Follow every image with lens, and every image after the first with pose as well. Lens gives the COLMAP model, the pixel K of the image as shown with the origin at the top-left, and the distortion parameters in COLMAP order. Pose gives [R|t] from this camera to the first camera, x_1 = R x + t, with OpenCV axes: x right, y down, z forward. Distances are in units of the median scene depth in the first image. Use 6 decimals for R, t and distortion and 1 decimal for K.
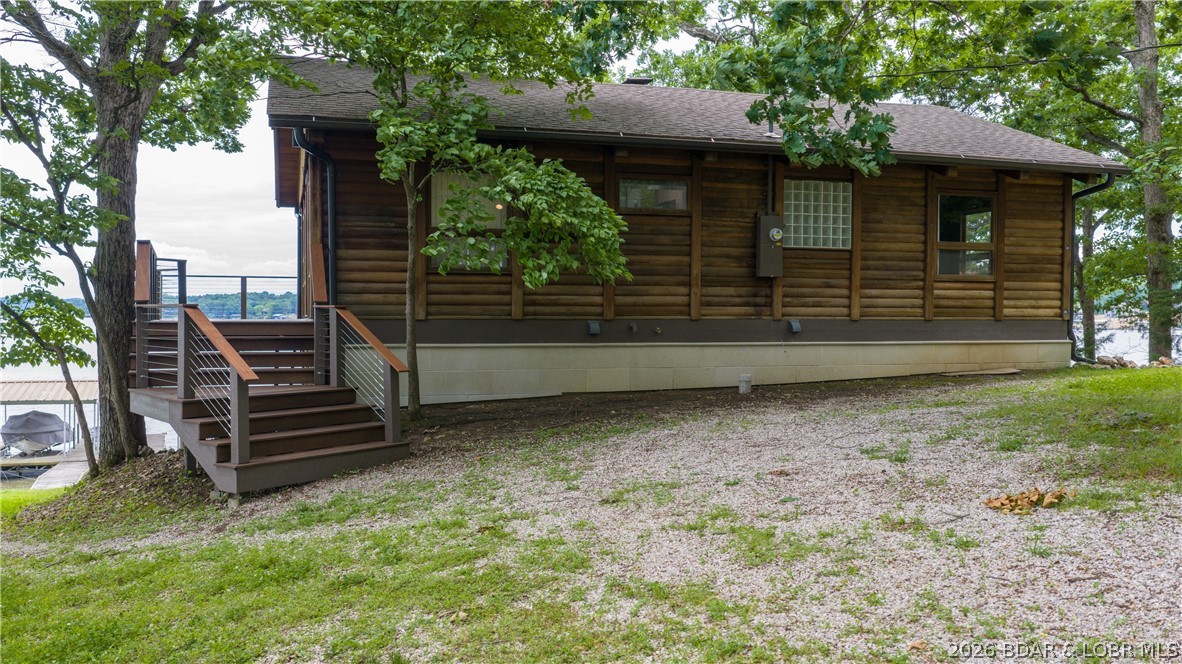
lens RADIAL K [[968.6, 0, 591.0], [0, 968.6, 332.0], [0, 0, 1]] dist [-0.001279, -0.004612]
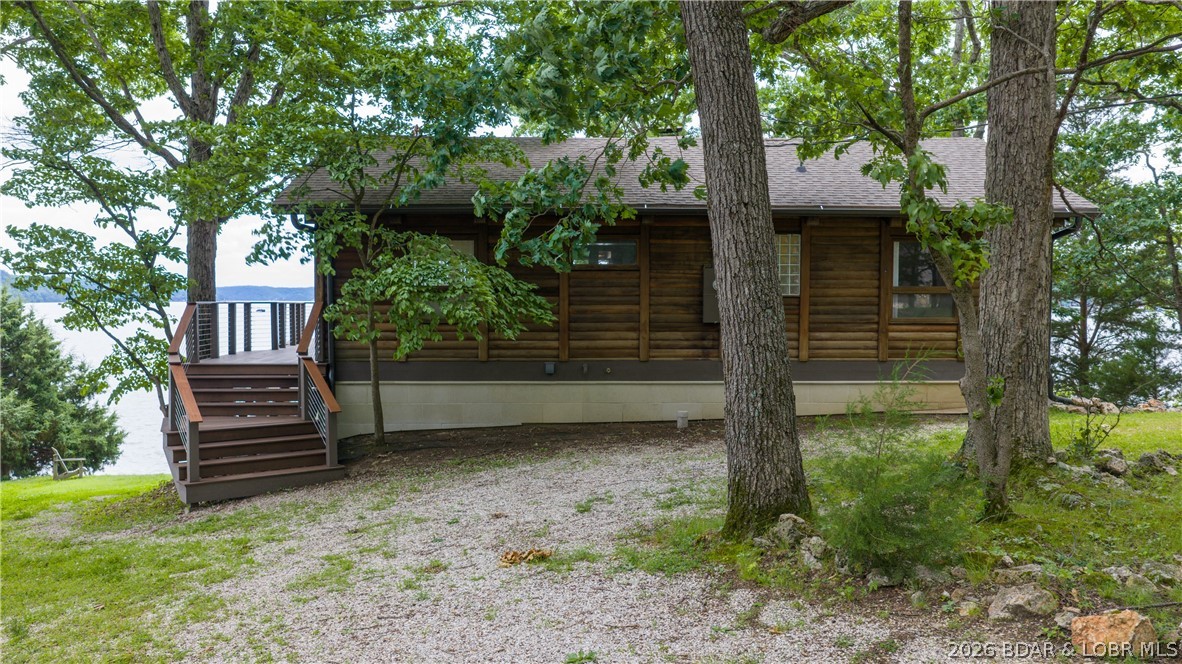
lens RADIAL K [[968.6, 0, 591.0], [0, 968.6, 332.0], [0, 0, 1]] dist [-0.001279, -0.004612]
pose [[0.965573, 0.007585, -0.260023, 0.343292], [-0.003986, 0.999889, 0.014365, -0.062806], [0.260103, -0.012834, 0.965496, -0.111943]]
